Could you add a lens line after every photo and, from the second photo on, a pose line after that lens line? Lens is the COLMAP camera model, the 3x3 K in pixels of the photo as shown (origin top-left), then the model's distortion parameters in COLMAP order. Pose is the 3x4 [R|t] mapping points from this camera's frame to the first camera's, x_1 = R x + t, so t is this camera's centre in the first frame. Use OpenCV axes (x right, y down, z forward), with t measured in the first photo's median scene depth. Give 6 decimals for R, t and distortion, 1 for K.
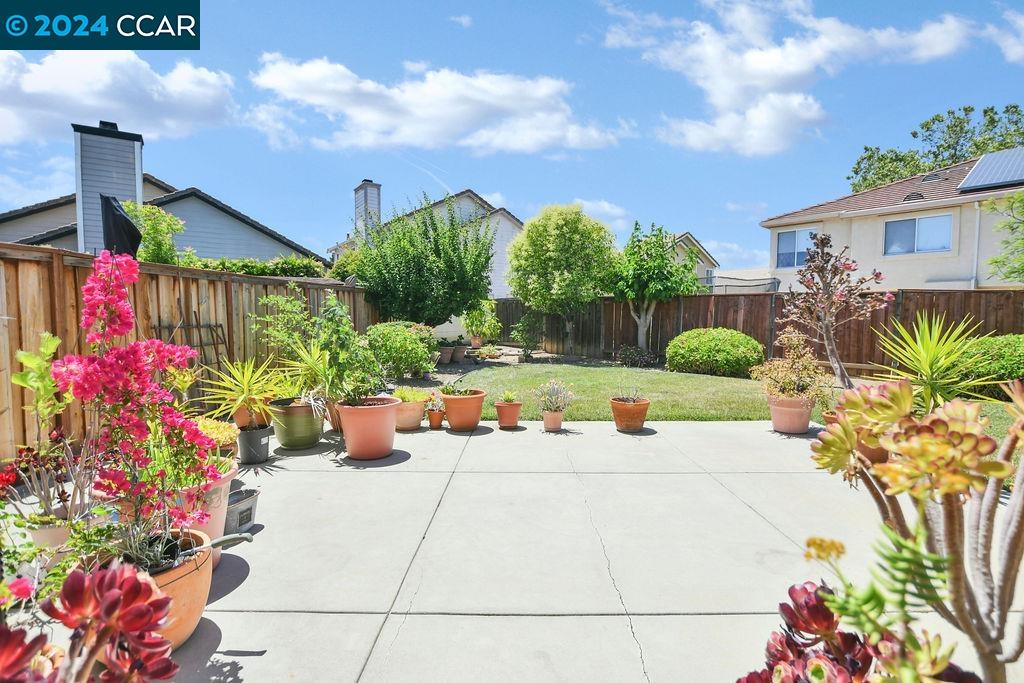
lens RADIAL K [[475.4, 0, 518.2], [0, 475.4, 339.8], [0, 0, 1]] dist [-0.019374, 0.001853]
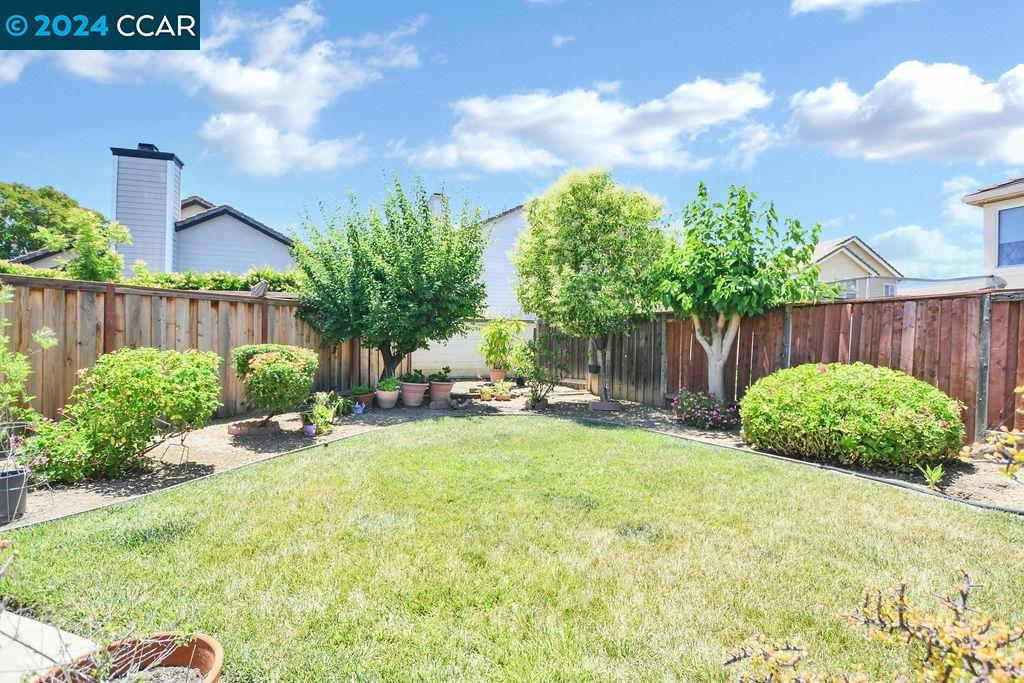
lens RADIAL K [[475.4, 0, 521.4], [0, 475.4, 336.0], [0, 0, 1]] dist [-0.019374, 0.001853]
pose [[0.953737, 0.001545, -0.300637, 0.209446], [-0.022983, 0.997435, -0.067786, -0.010363], [0.299761, 0.071559, 0.951327, 0.369576]]
